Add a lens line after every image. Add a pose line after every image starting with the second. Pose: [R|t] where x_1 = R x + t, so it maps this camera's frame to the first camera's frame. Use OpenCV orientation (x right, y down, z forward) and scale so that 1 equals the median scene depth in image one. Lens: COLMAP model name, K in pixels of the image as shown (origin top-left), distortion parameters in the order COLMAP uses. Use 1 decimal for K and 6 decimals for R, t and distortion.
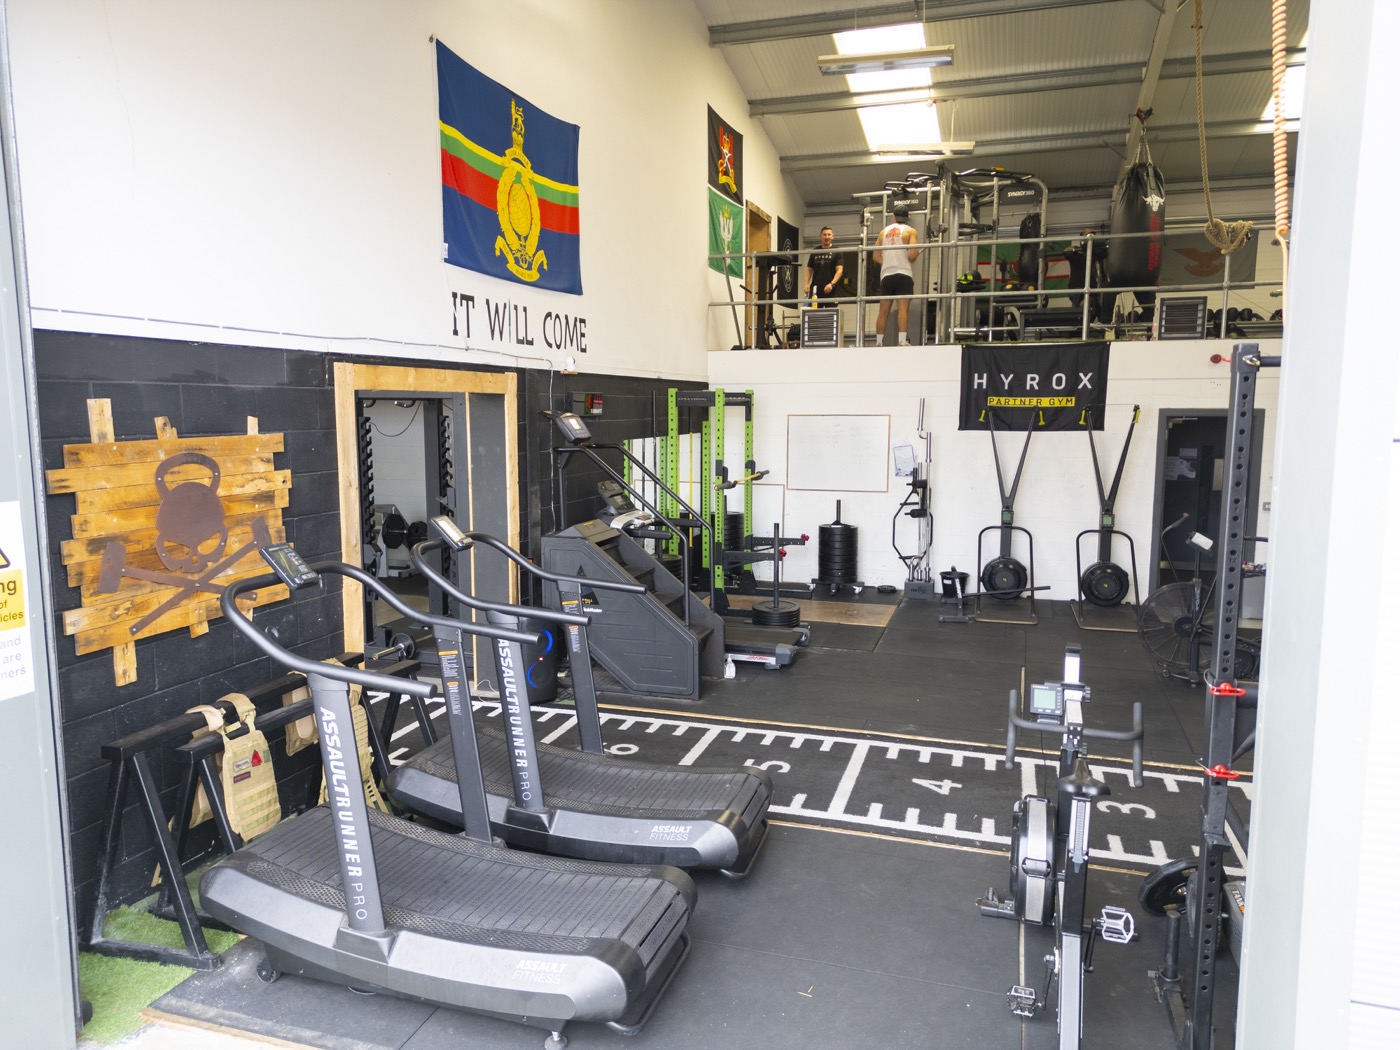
lens RADIAL K [[978.3, 0, 708.1], [0, 978.3, 525.9], [0, 0, 1]] dist [0.064947, -0.058338]
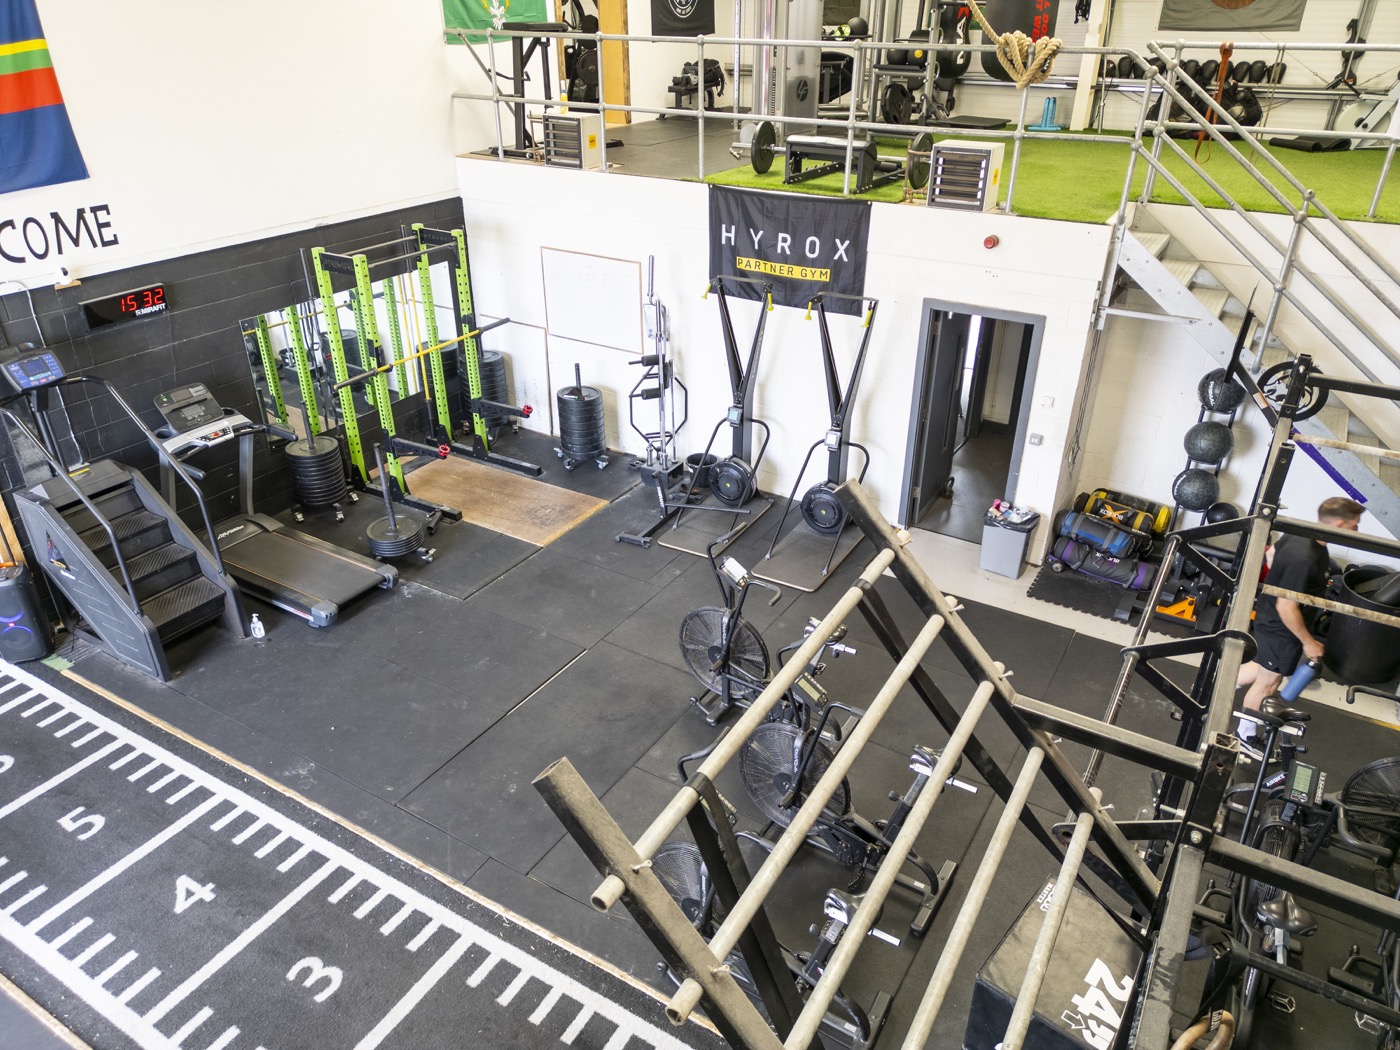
lens RADIAL K [[978.3, 0, 708.1], [0, 978.3, 525.9], [0, 0, 1]] dist [0.064947, -0.058338]
pose [[0.971263, 0.113499, -0.209205, 0.462533], [-0.029156, 0.929093, 0.368695, -0.225597], [0.236217, -0.352000, 0.905703, 0.204166]]
